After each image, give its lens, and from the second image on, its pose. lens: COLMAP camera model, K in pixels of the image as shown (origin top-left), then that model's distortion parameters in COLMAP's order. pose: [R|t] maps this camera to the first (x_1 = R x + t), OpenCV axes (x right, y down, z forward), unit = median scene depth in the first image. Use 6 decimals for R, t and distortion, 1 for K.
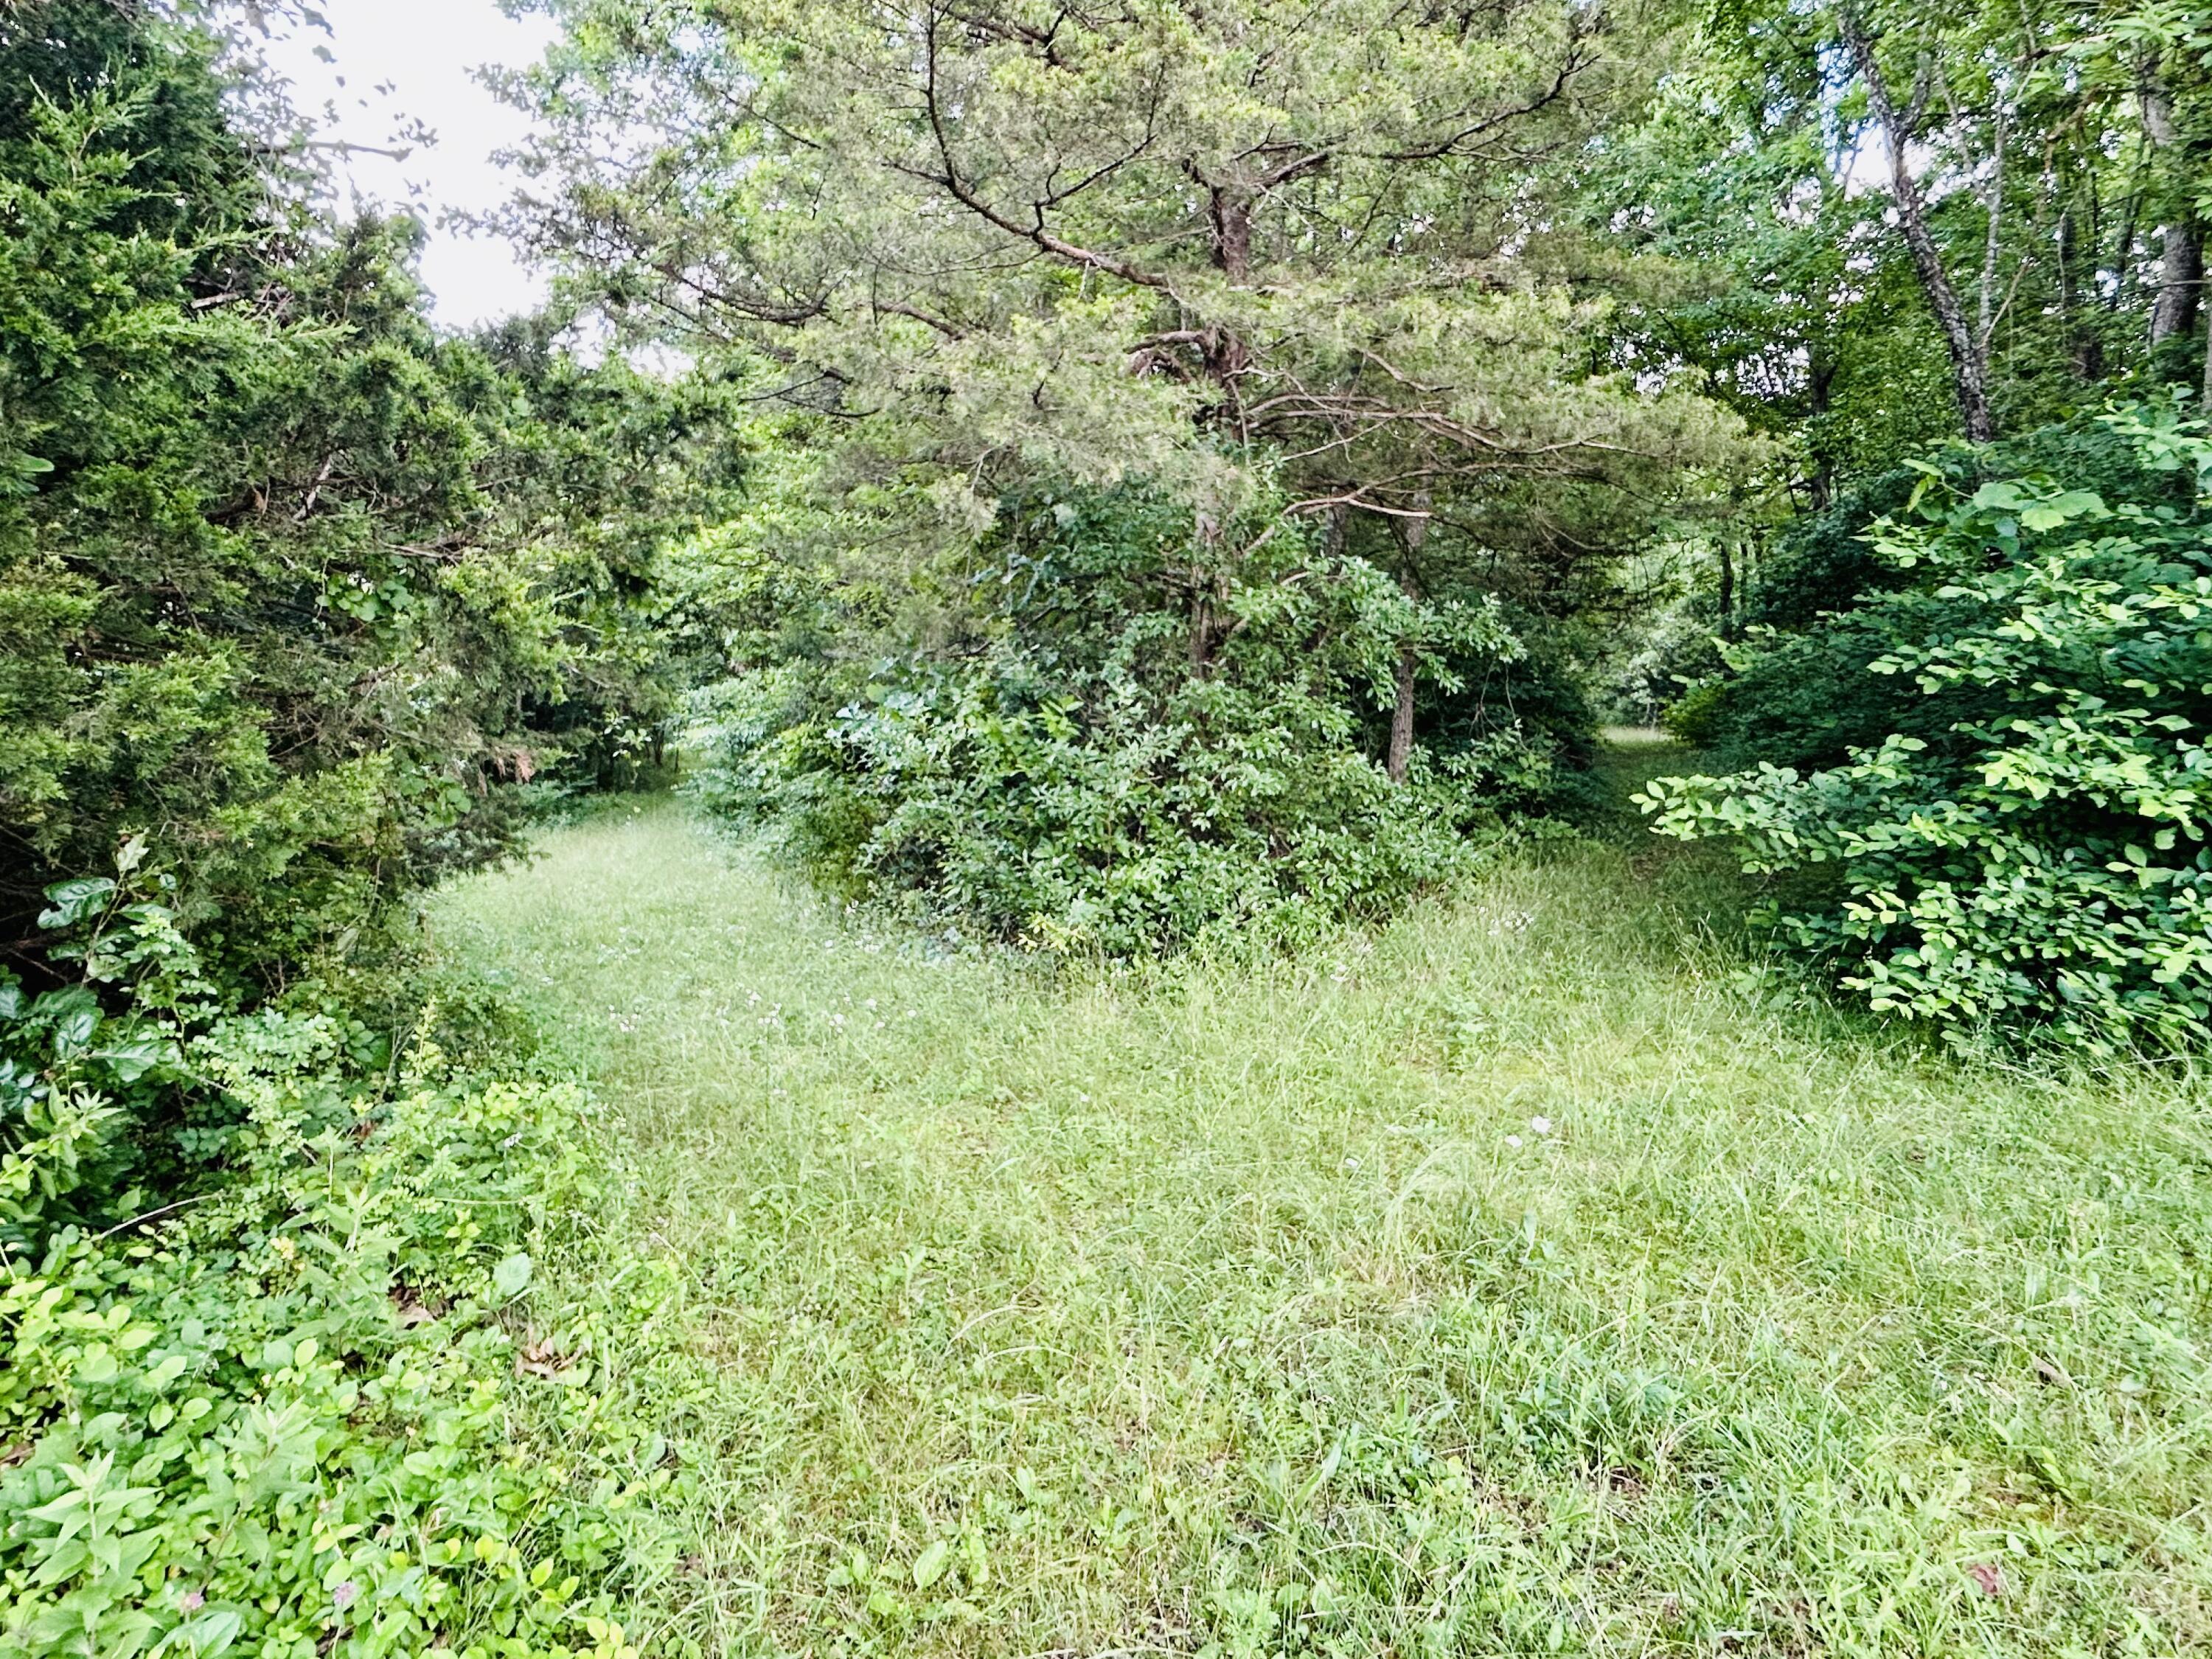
lens RADIAL K [[1353.1, 0, 1099.0], [0, 1353.1, 823.1], [0, 0, 1]] dist [0.006342, -0.000044]
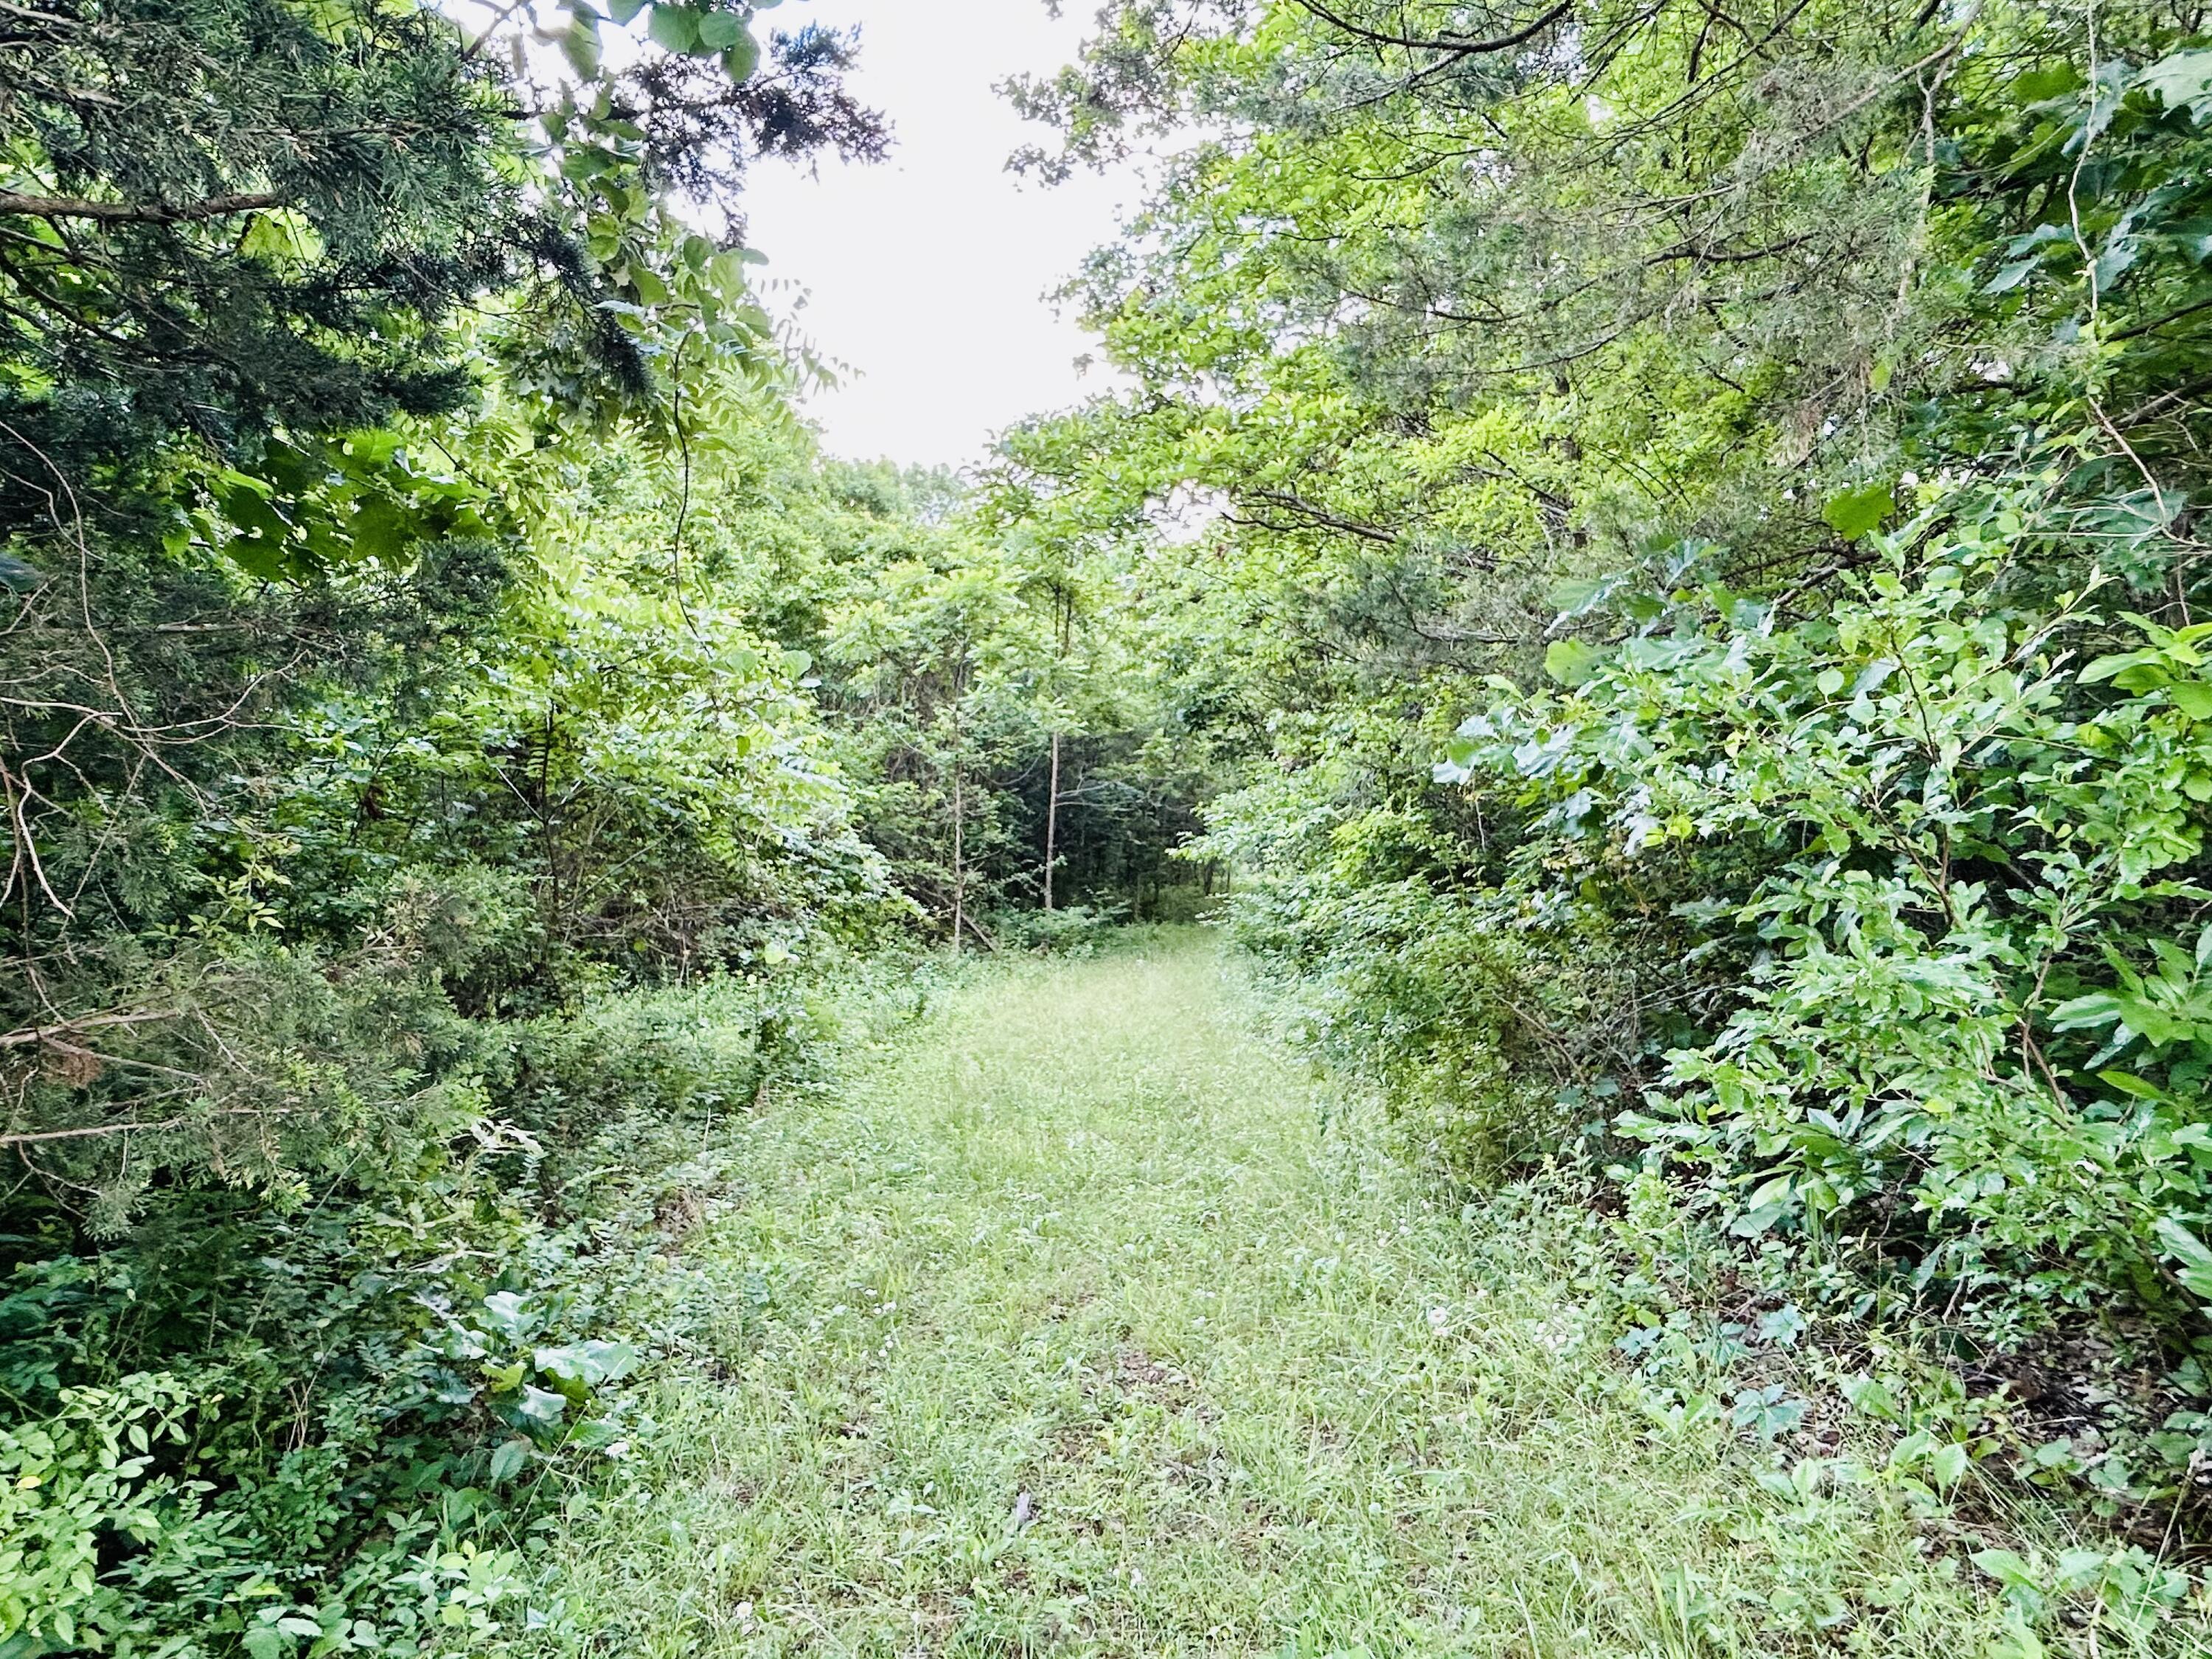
lens RADIAL K [[1353.1, 0, 1098.3], [0, 1353.1, 825.5], [0, 0, 1]] dist [0.006342, -0.000044]
pose [[0.916840, -0.010076, -0.399127, -0.088666], [-0.029116, 0.995332, -0.092008, -0.007533], [0.398191, 0.095978, 0.912267, 0.399003]]
